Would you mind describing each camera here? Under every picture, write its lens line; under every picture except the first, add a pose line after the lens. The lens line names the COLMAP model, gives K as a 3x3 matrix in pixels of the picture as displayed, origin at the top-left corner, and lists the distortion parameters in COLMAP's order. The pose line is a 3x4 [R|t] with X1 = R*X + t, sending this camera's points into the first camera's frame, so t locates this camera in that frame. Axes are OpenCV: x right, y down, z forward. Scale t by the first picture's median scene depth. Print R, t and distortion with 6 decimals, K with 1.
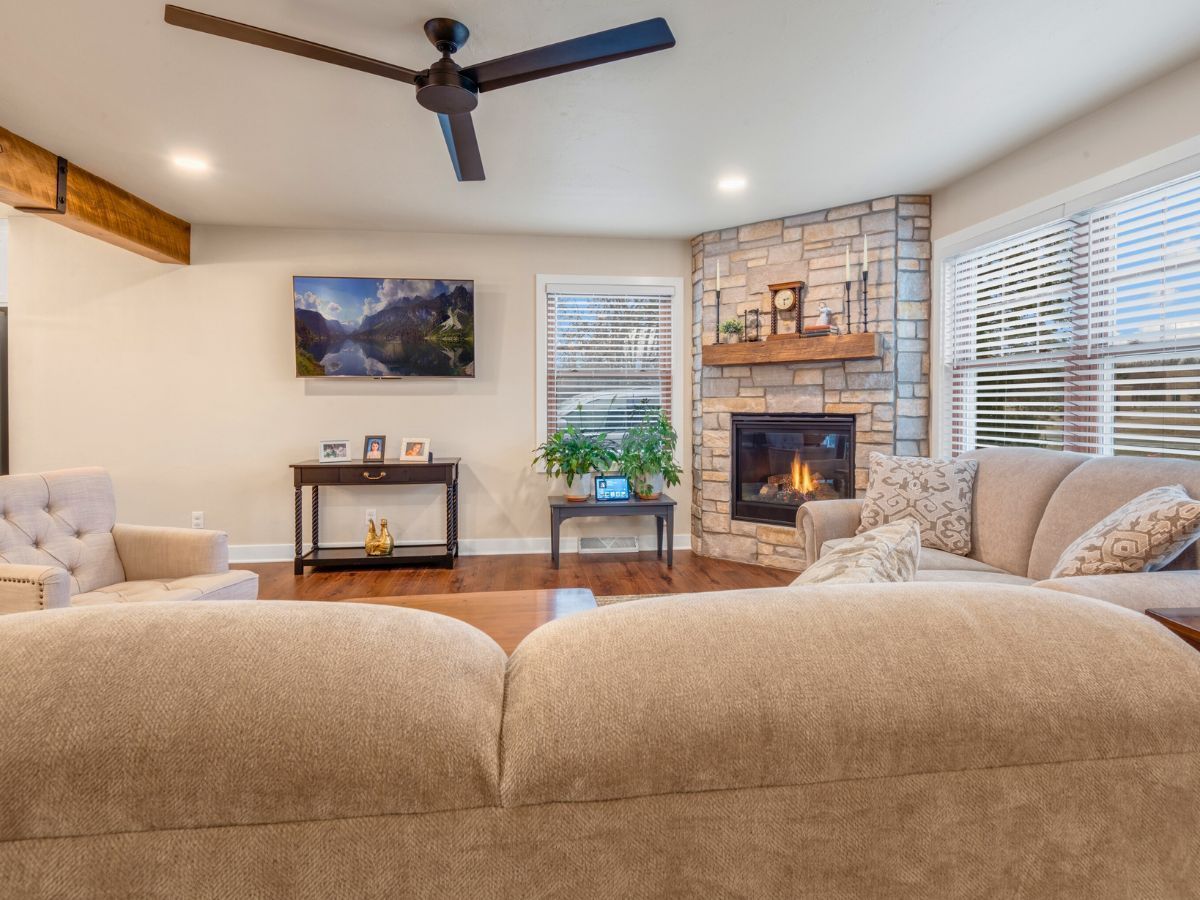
lens RADIAL K [[644.1, 0, 598.0], [0, 644.1, 426.3], [0, 0, 1]] dist [-0.002418, -0.000631]
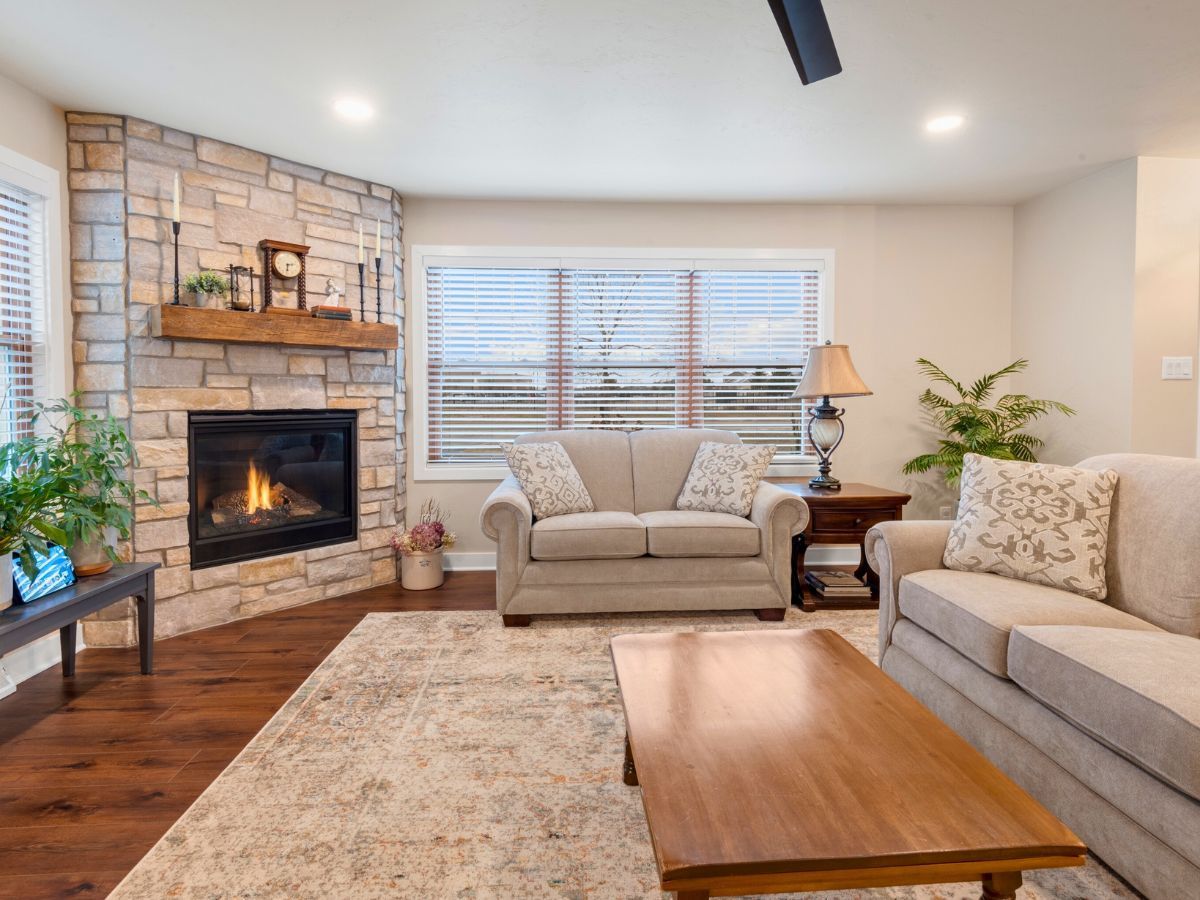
lens RADIAL K [[626.9, 0, 601.8], [0, 626.9, 426.3], [0, 0, 1]] dist [-0.000385, -0.020200]
pose [[0.024004, -0.043374, 0.998771, -0.467633], [0.030830, 0.998615, 0.042626, -0.021533], [-0.999236, 0.029769, 0.025308, 0.607851]]
